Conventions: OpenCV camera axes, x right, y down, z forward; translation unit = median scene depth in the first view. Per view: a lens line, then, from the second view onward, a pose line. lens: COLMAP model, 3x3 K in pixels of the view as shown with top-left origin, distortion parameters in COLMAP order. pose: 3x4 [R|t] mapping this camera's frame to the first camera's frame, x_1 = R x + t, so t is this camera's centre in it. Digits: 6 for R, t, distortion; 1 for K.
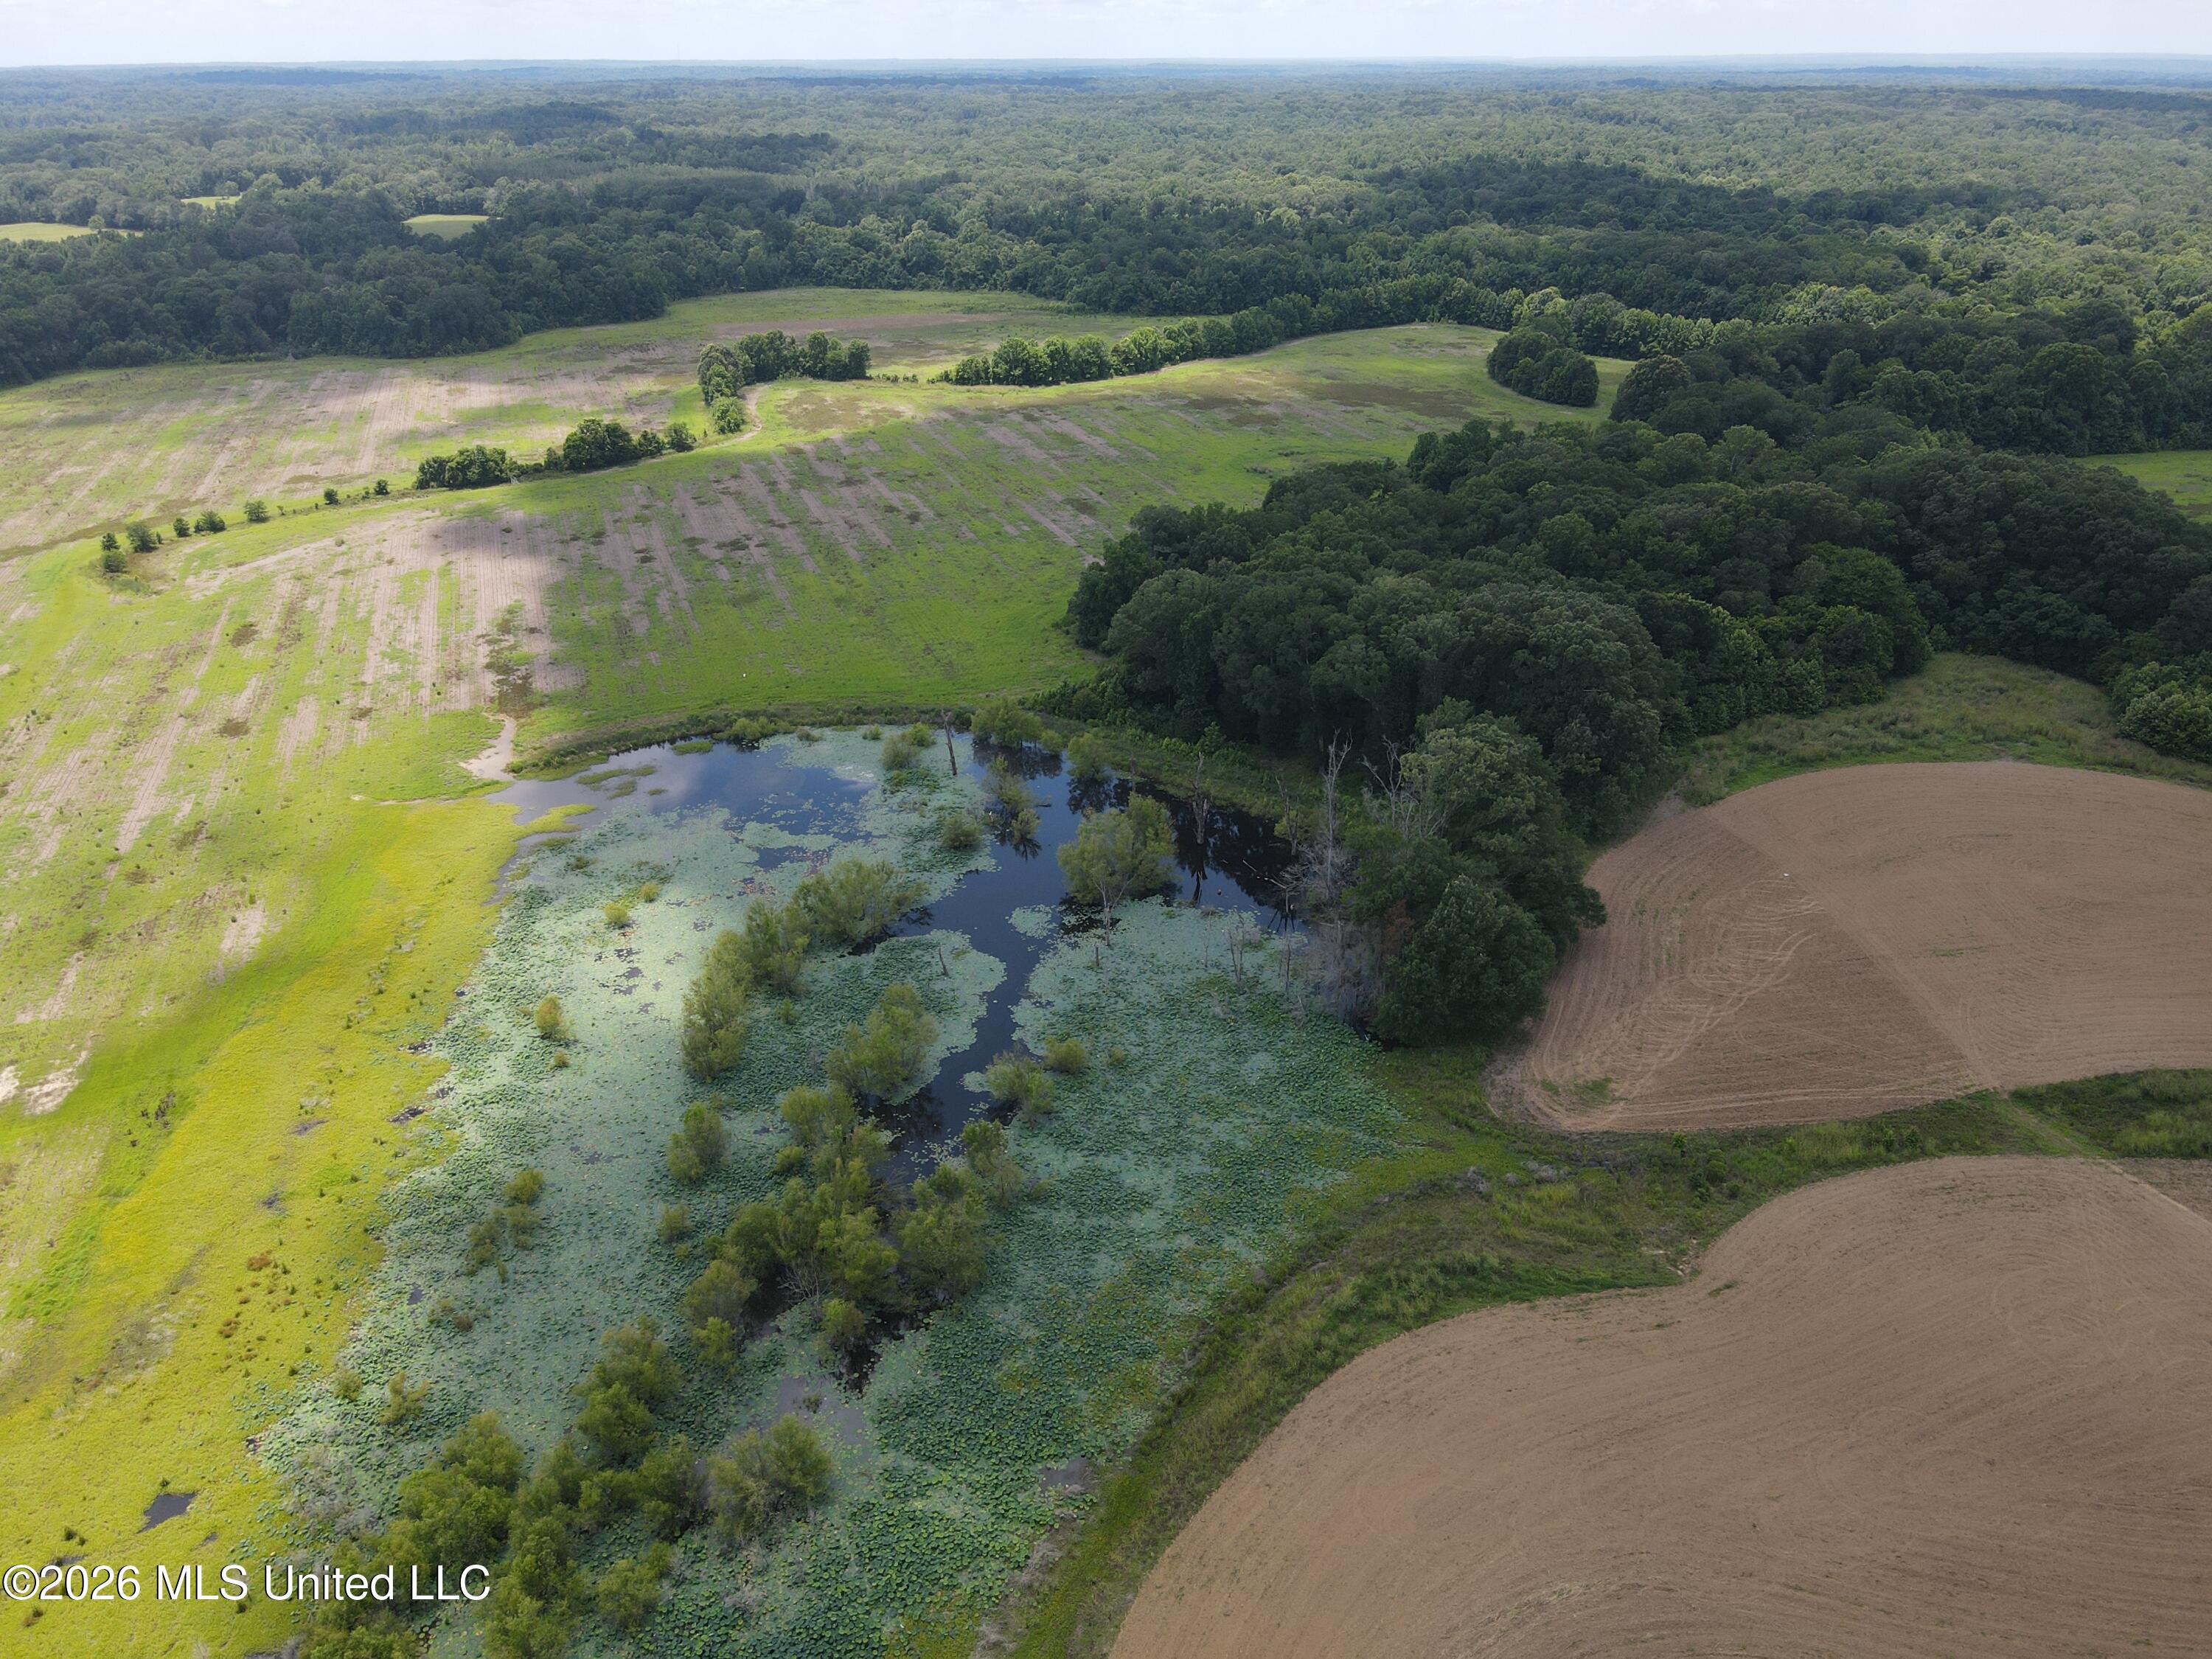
lens RADIAL K [[1620.8, 0, 1098.2], [0, 1620.8, 838.6], [0, 0, 1]] dist [-0.009761, 0.041162]
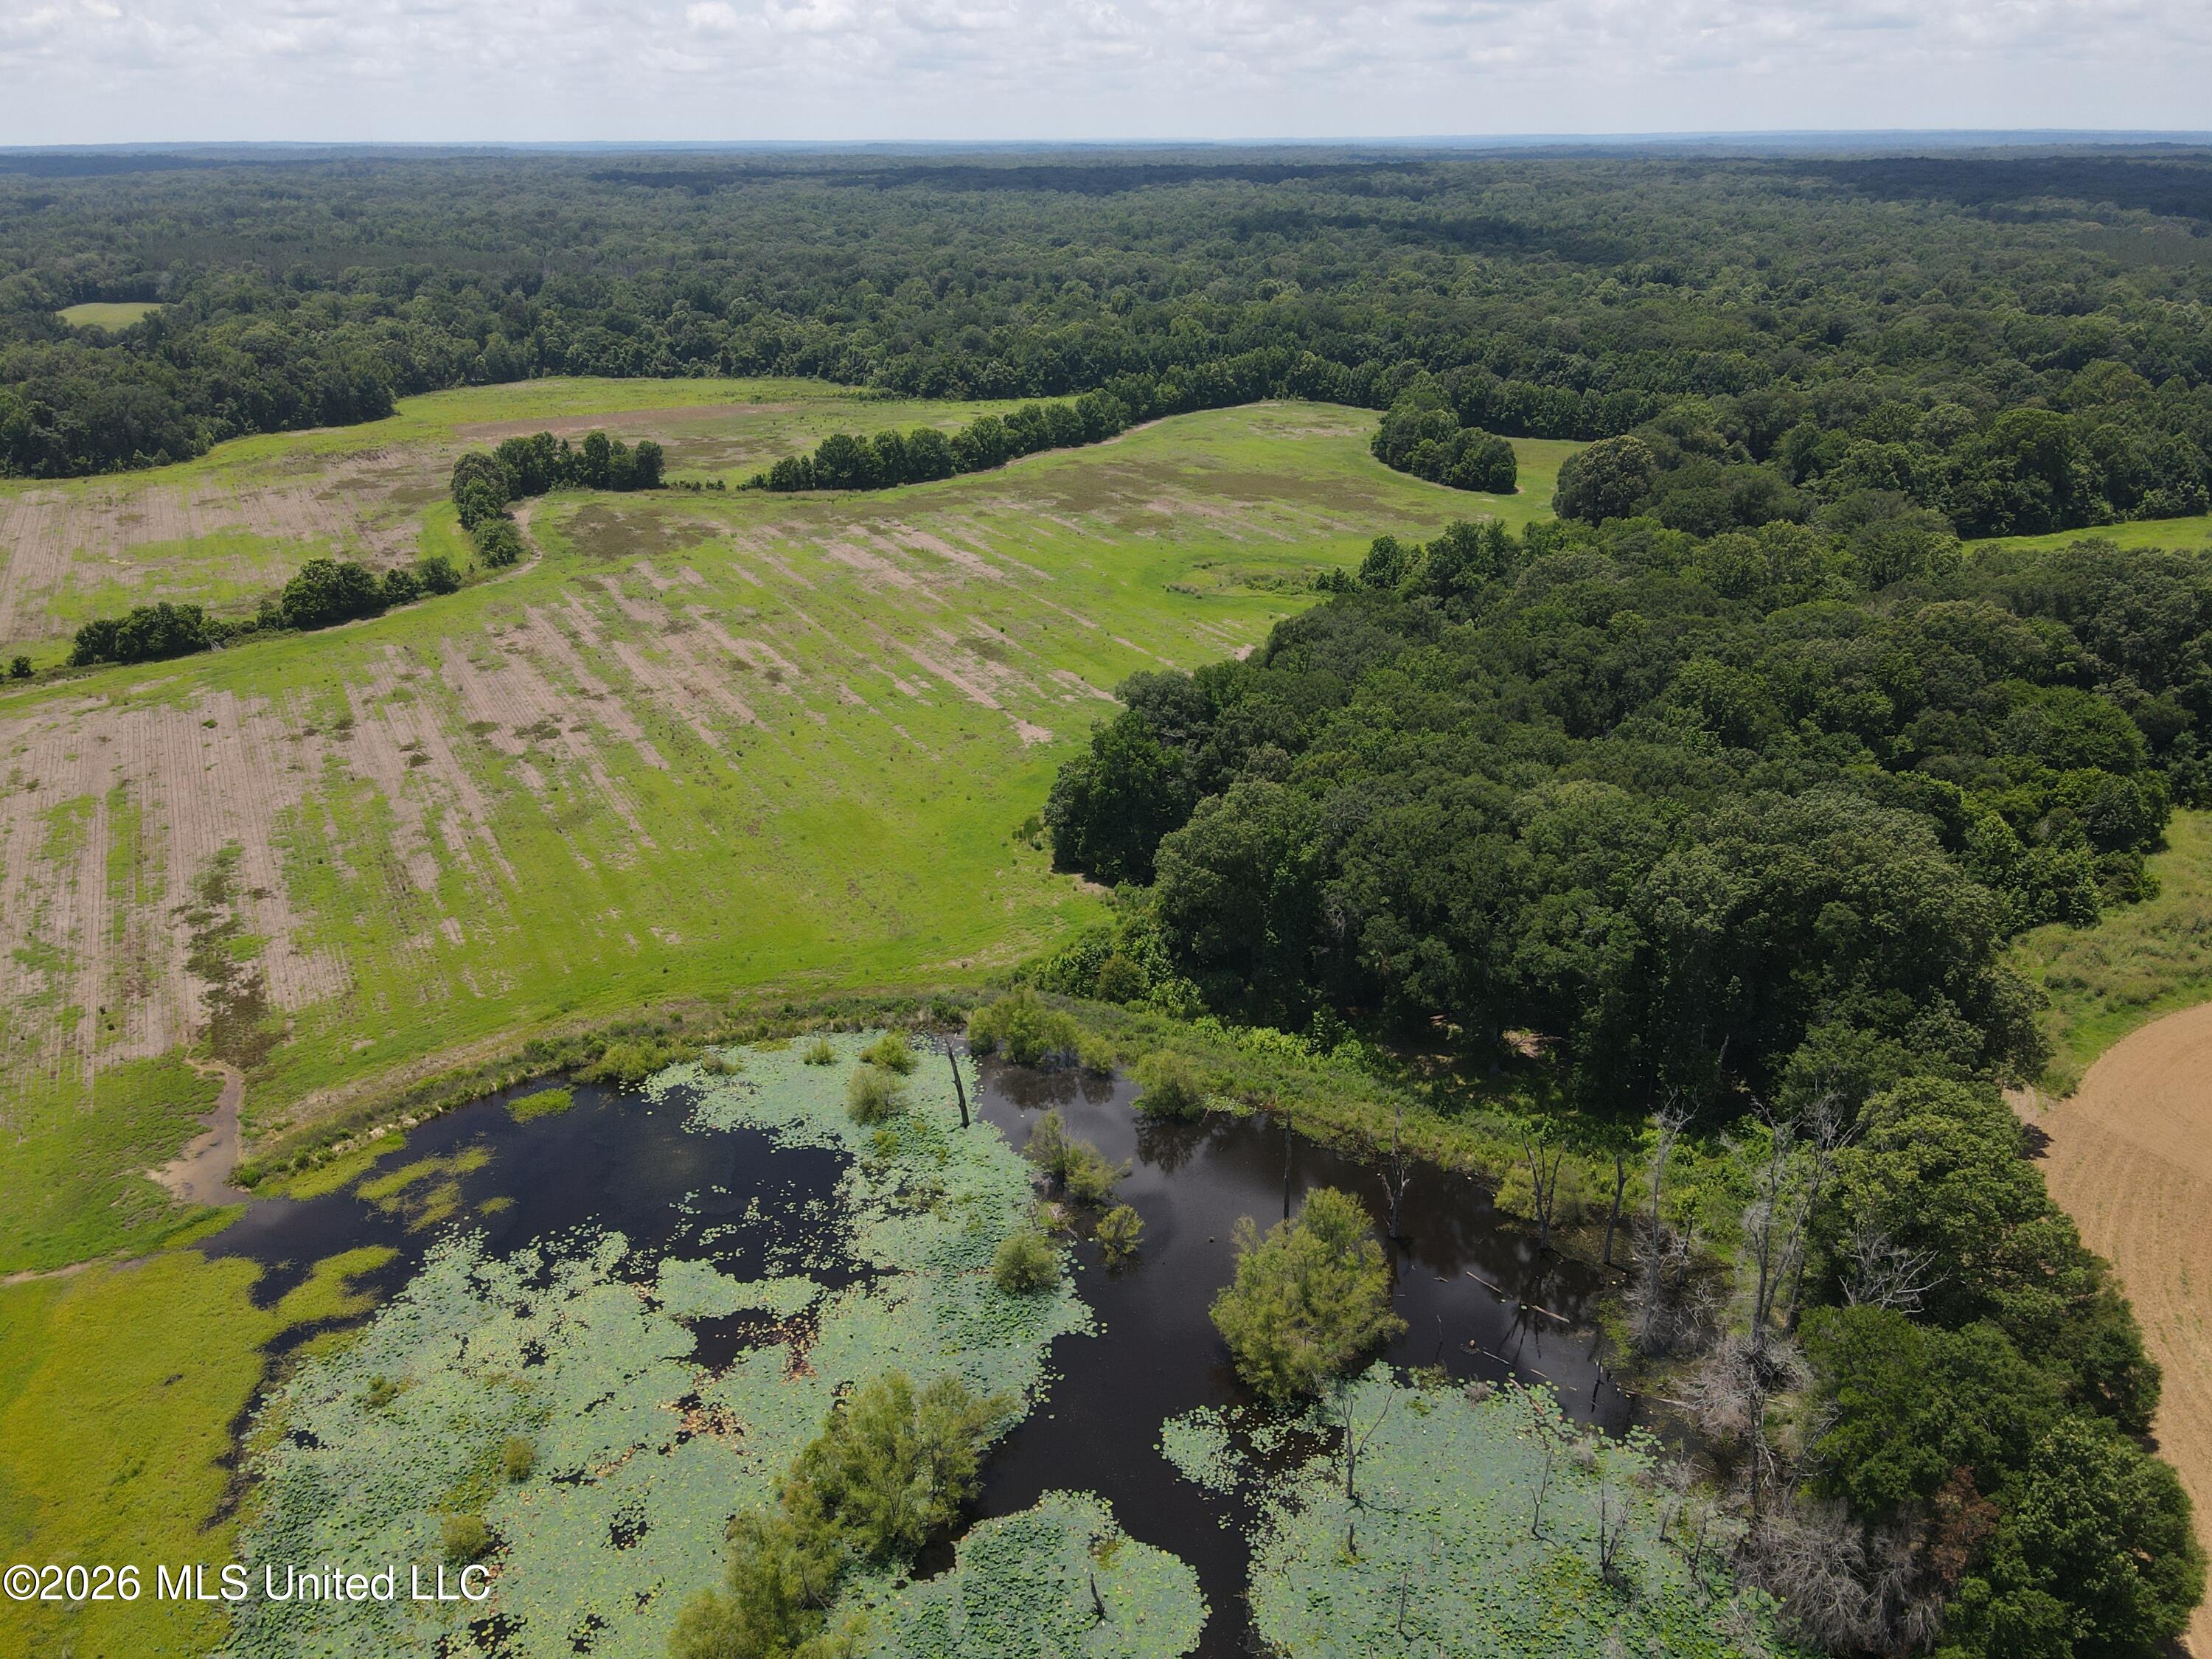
lens RADIAL K [[1620.8, 0, 1098.2], [0, 1620.8, 838.6], [0, 0, 1]] dist [-0.009761, 0.041162]
pose [[0.986749, -0.066674, 0.147919, -0.088623], [0.072831, 0.996672, -0.036603, -0.089721], [-0.144987, 0.046891, 0.988322, 0.241624]]
